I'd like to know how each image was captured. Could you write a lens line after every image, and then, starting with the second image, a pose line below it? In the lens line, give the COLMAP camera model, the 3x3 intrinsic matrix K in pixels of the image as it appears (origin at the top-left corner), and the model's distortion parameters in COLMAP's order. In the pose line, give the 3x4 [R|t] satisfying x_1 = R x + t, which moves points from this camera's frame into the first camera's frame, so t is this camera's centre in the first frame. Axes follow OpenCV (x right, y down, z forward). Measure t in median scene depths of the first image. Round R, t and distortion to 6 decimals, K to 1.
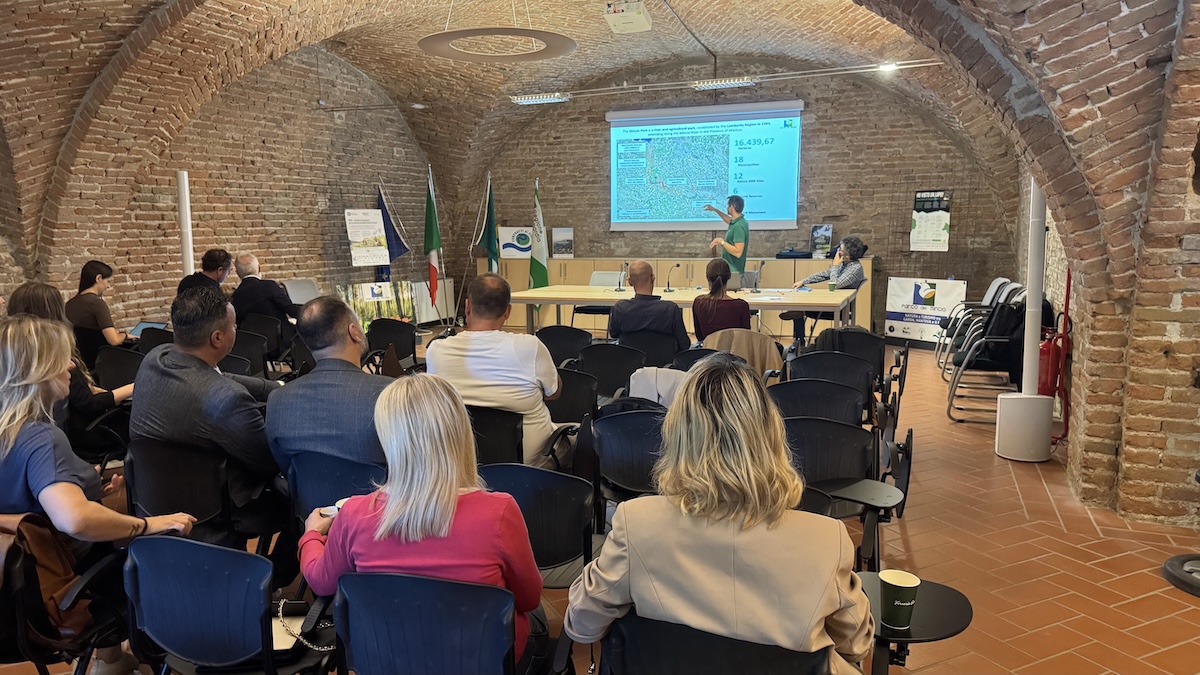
lens RADIAL K [[865.4, 0, 602.1], [0, 865.4, 352.2], [0, 0, 1]] dist [0.095283, -0.086846]
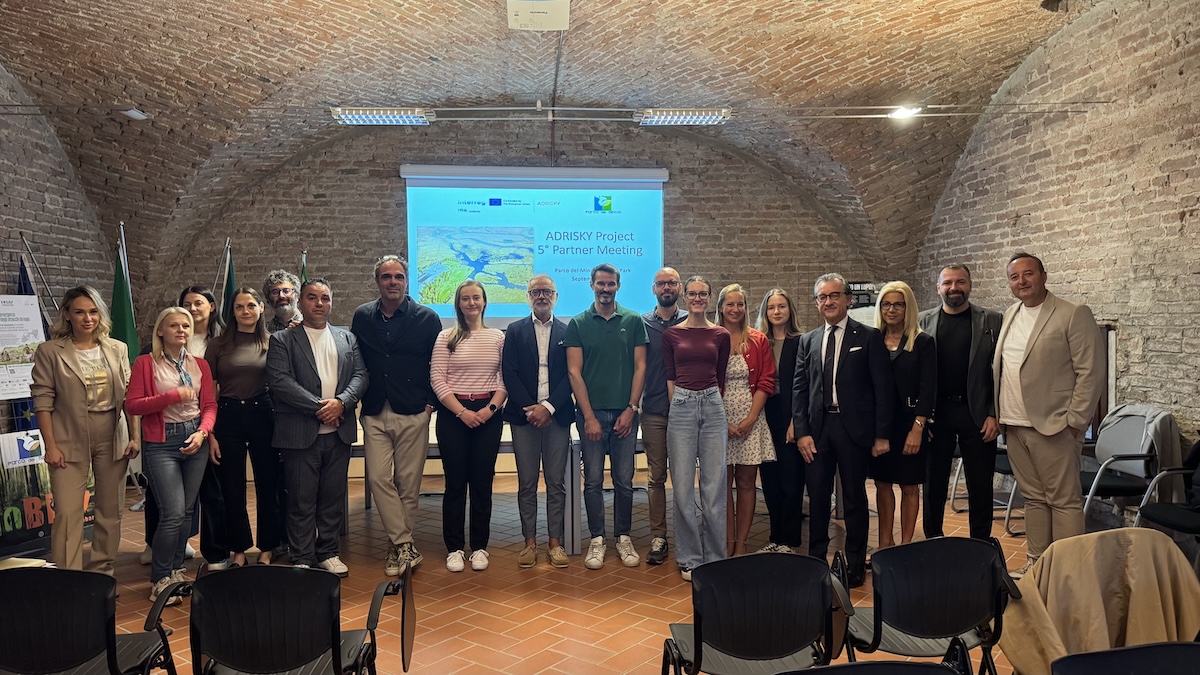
lens RADIAL K [[865.4, 0, 606.3], [0, 865.4, 347.4], [0, 0, 1]] dist [0.095283, -0.086846]
pose [[0.898222, -0.013728, 0.439327, -0.166613], [0.062261, 0.993408, -0.096254, -0.052192], [-0.435110, 0.113810, 0.893156, 0.326642]]
